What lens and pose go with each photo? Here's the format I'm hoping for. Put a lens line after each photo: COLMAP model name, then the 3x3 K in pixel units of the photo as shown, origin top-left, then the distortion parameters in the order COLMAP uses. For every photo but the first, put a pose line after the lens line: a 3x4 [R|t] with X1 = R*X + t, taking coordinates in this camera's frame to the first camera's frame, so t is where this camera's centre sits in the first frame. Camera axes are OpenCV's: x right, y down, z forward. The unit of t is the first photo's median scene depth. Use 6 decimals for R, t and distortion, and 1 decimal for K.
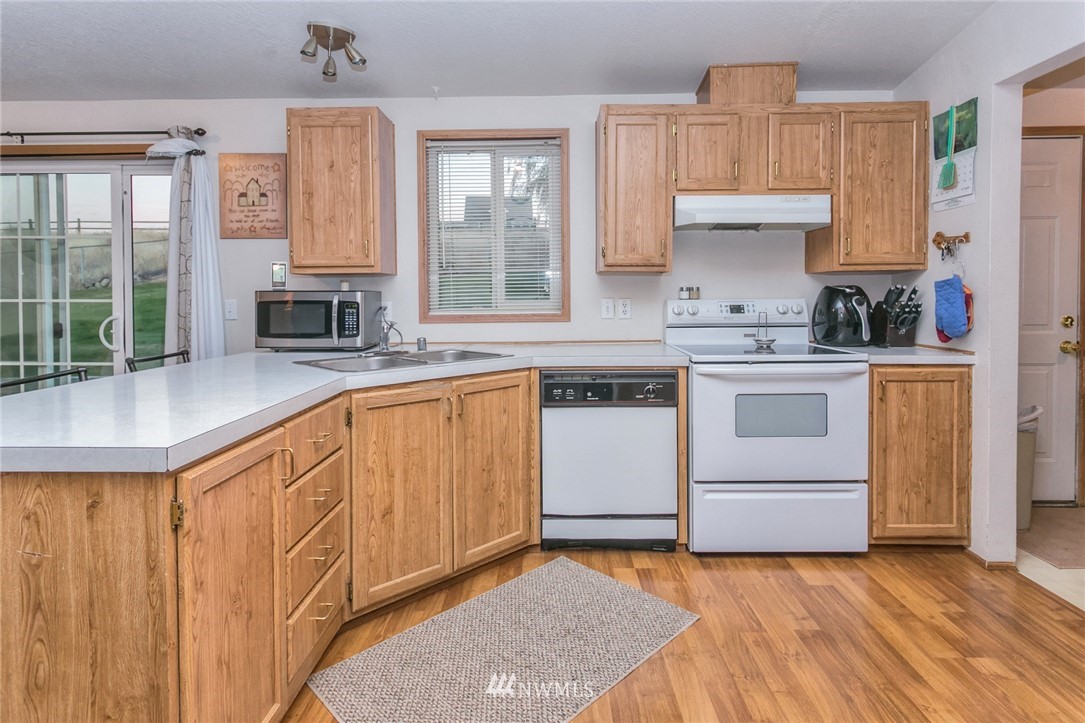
lens RADIAL K [[563.0, 0, 544.8], [0, 563.0, 310.7], [0, 0, 1]] dist [0.003460, 0.000916]
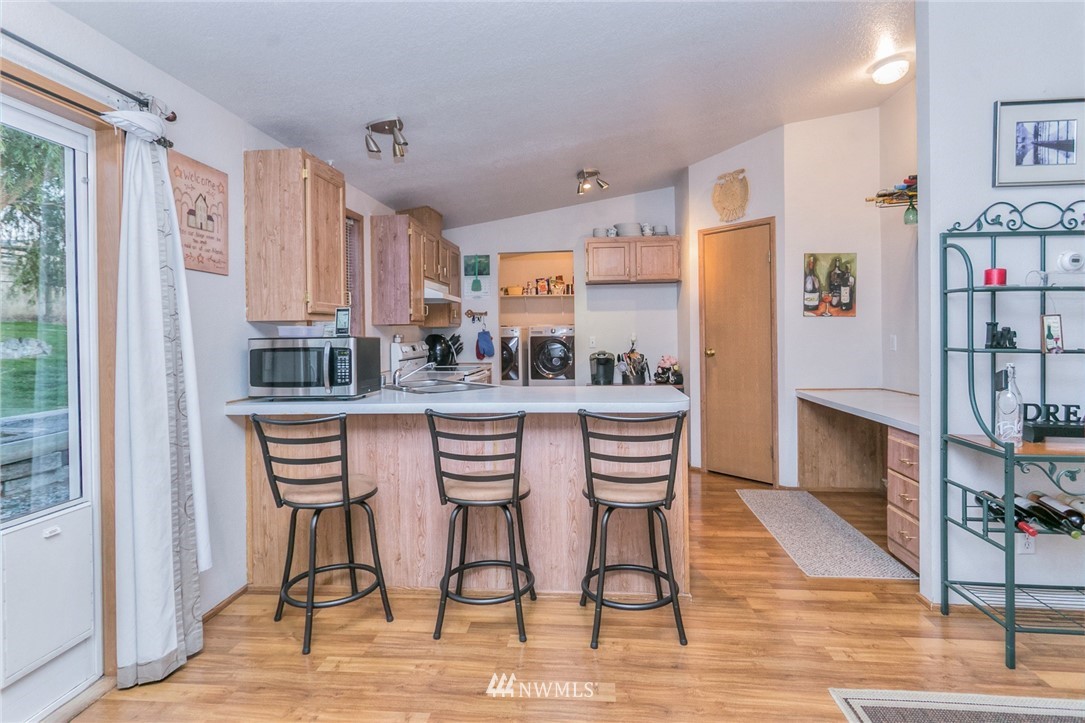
lens RADIAL K [[554.2, 0, 541.5], [0, 554.2, 334.3], [0, 0, 1]] dist [0.000390, -0.000215]
pose [[0.095264, 0.003147, 0.995447, -1.262466], [0.043178, 0.999041, -0.007291, -0.015862], [-0.994515, 0.043676, 0.095037, 0.478581]]
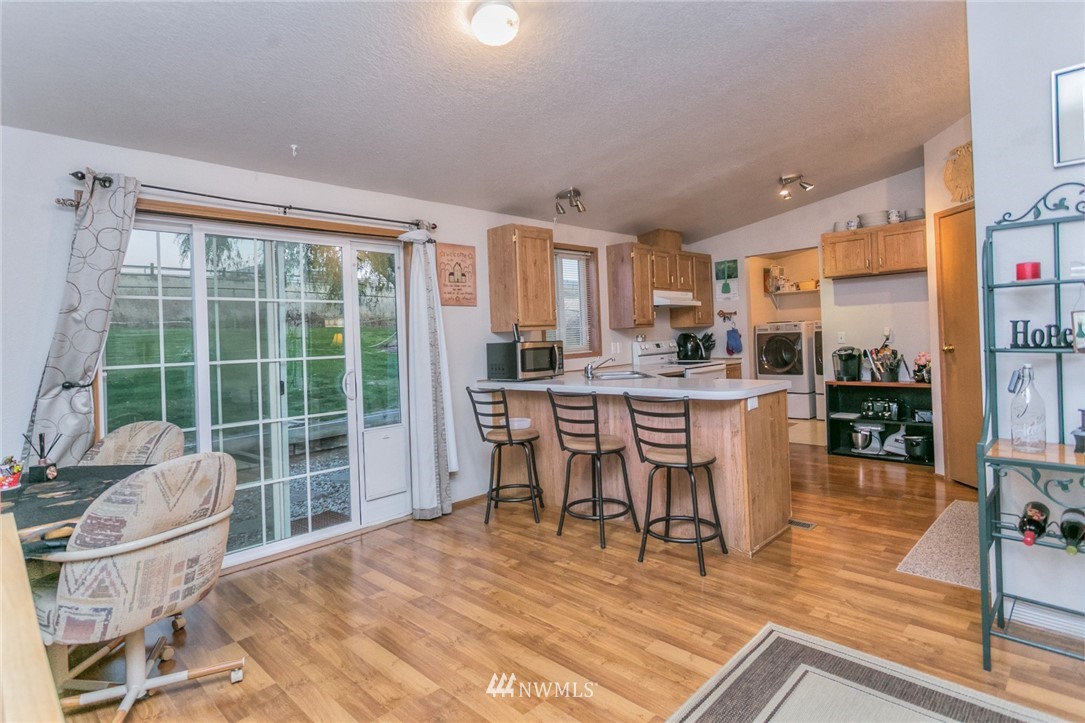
lens RADIAL K [[553.8, 0, 552.5], [0, 553.8, 335.5], [0, 0, 1]] dist [-0.001410, 0.000715]
pose [[0.688500, -0.018894, 0.724990, -1.372553], [0.056341, 0.998033, -0.027496, -0.006409], [-0.723044, 0.059778, 0.688210, -0.091541]]
